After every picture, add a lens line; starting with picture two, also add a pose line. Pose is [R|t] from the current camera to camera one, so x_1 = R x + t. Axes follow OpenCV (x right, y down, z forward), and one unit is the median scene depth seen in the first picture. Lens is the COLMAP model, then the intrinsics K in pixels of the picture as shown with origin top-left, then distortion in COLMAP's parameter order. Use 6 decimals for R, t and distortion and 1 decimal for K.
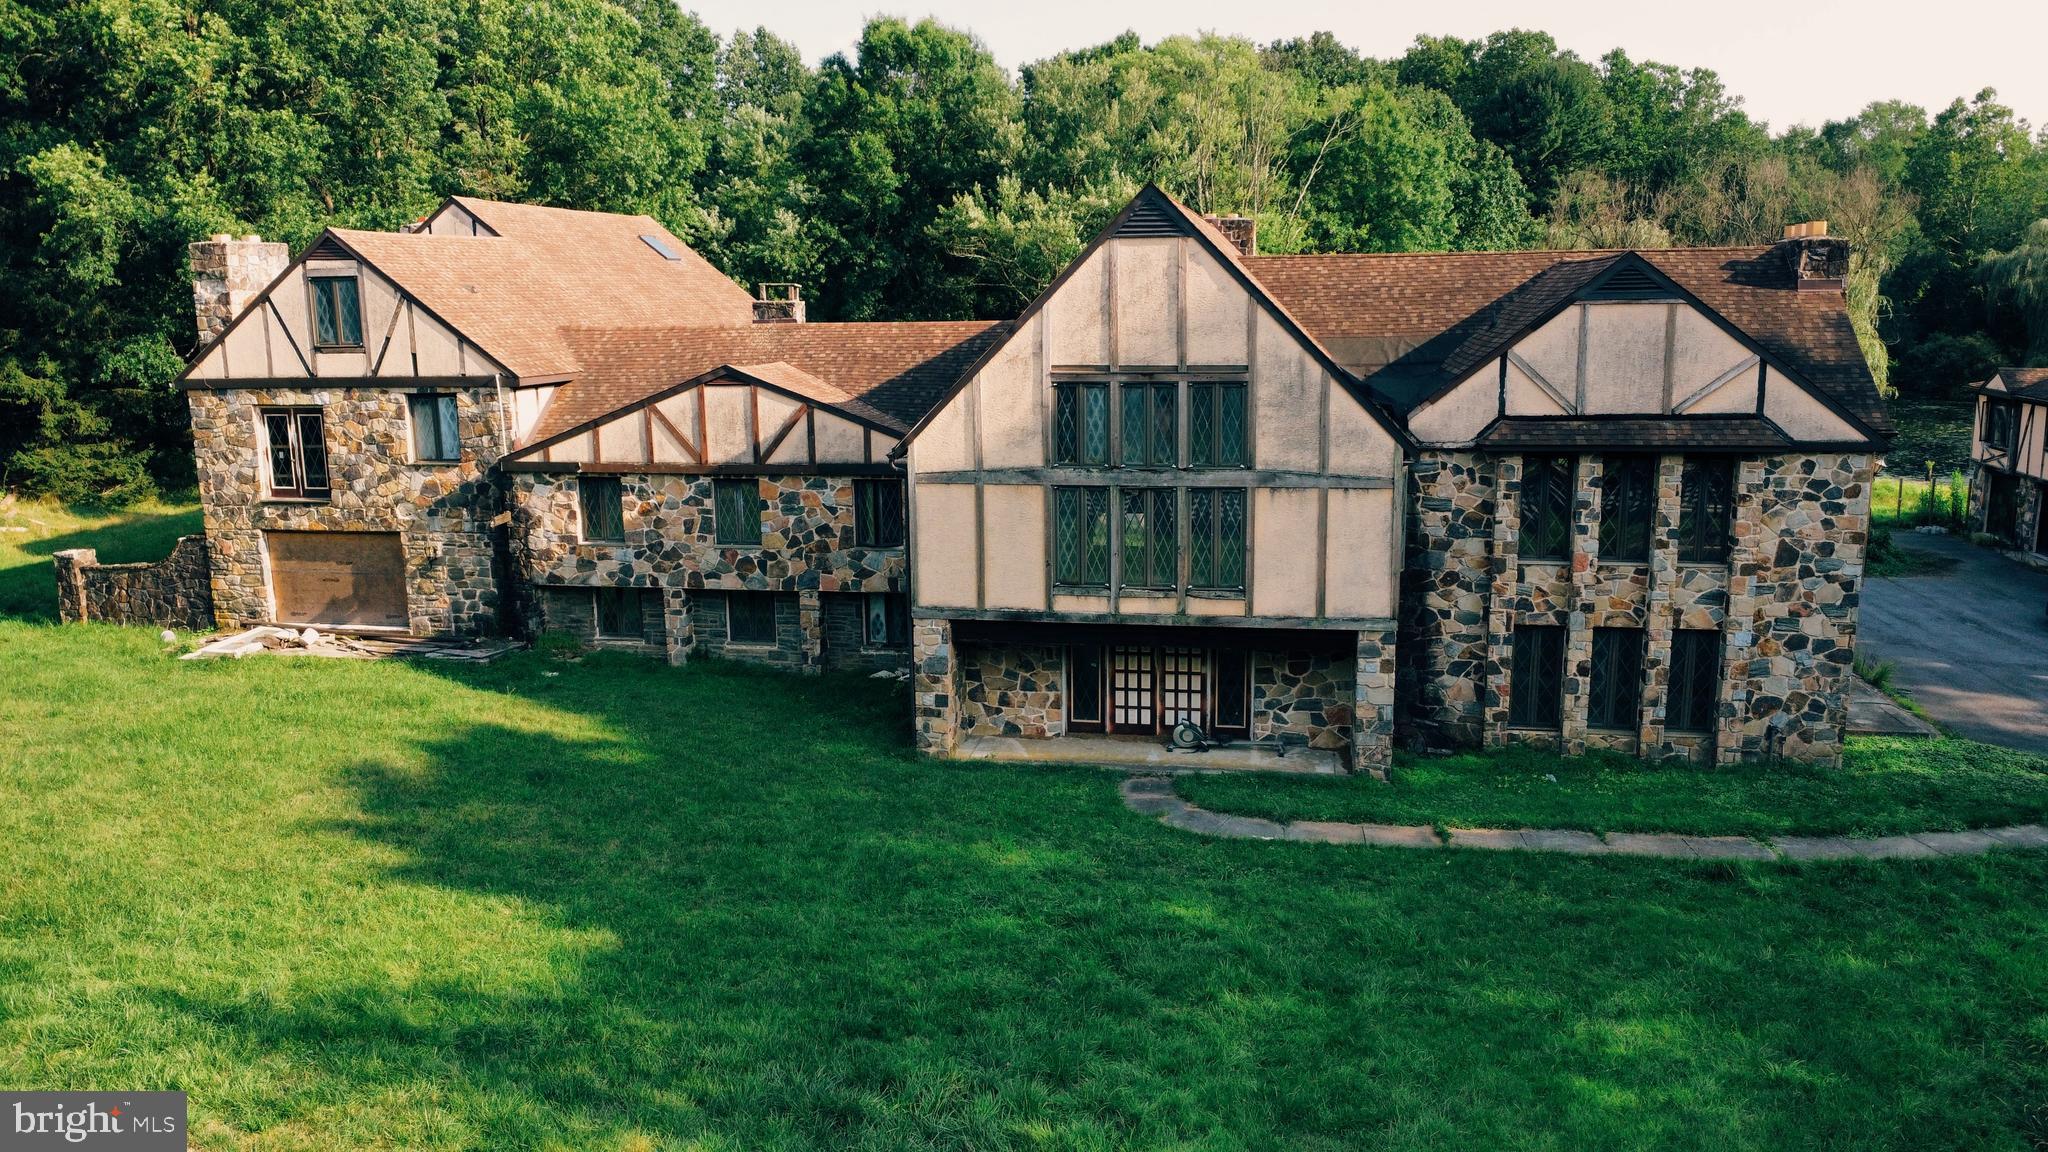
lens RADIAL K [[1477.7, 0, 1034.4], [0, 1477.7, 577.0], [0, 0, 1]] dist [-0.020885, -0.022281]
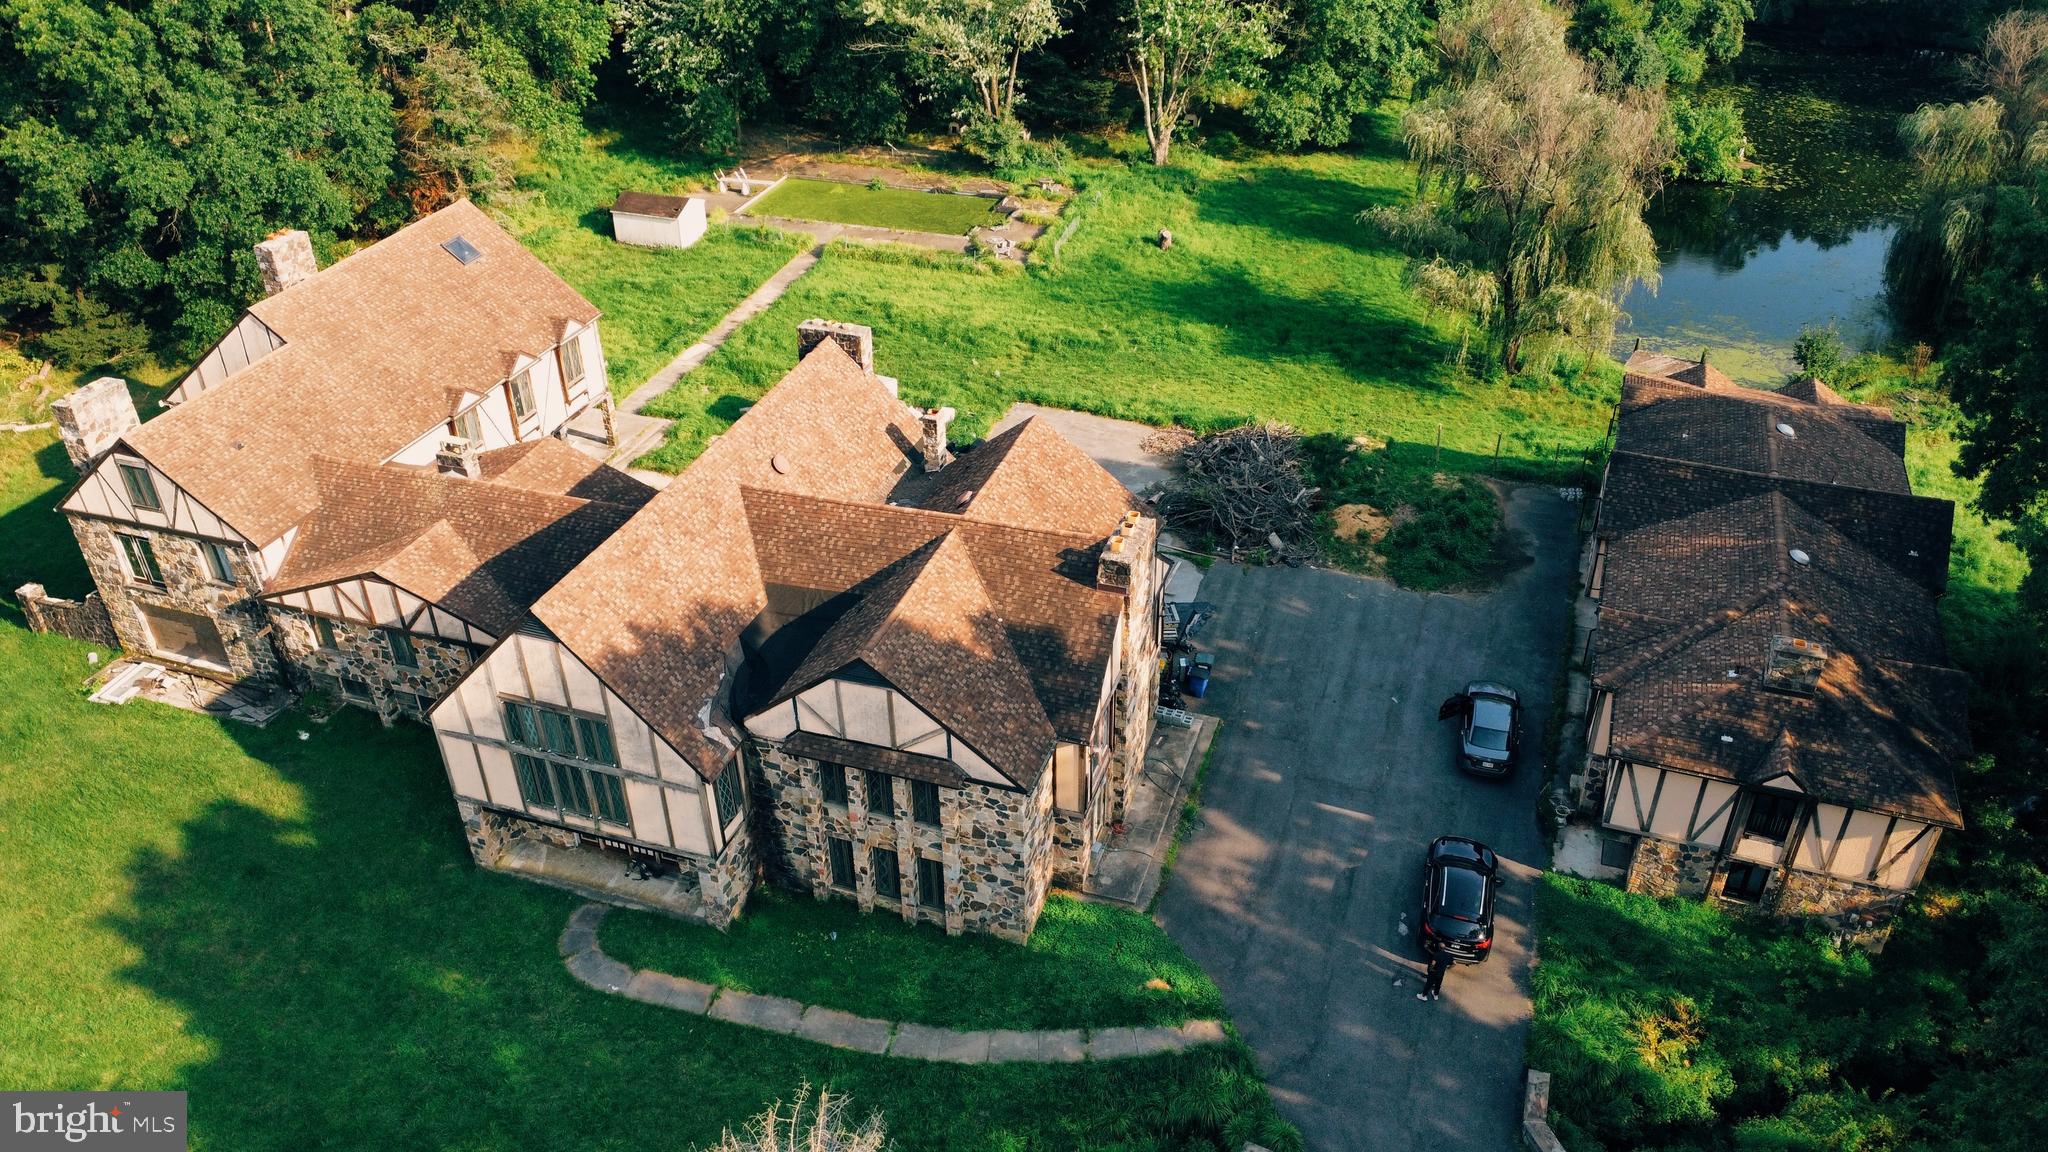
lens RADIAL K [[1477.7, 0, 1025.5], [0, 1477.7, 578.4], [0, 0, 1]] dist [-0.020885, -0.022281]
pose [[0.988884, 0.080599, -0.124947, 0.608009], [-0.028394, 0.927232, 0.373409, -0.692200], [0.145951, -0.365710, 0.919214, -0.250486]]
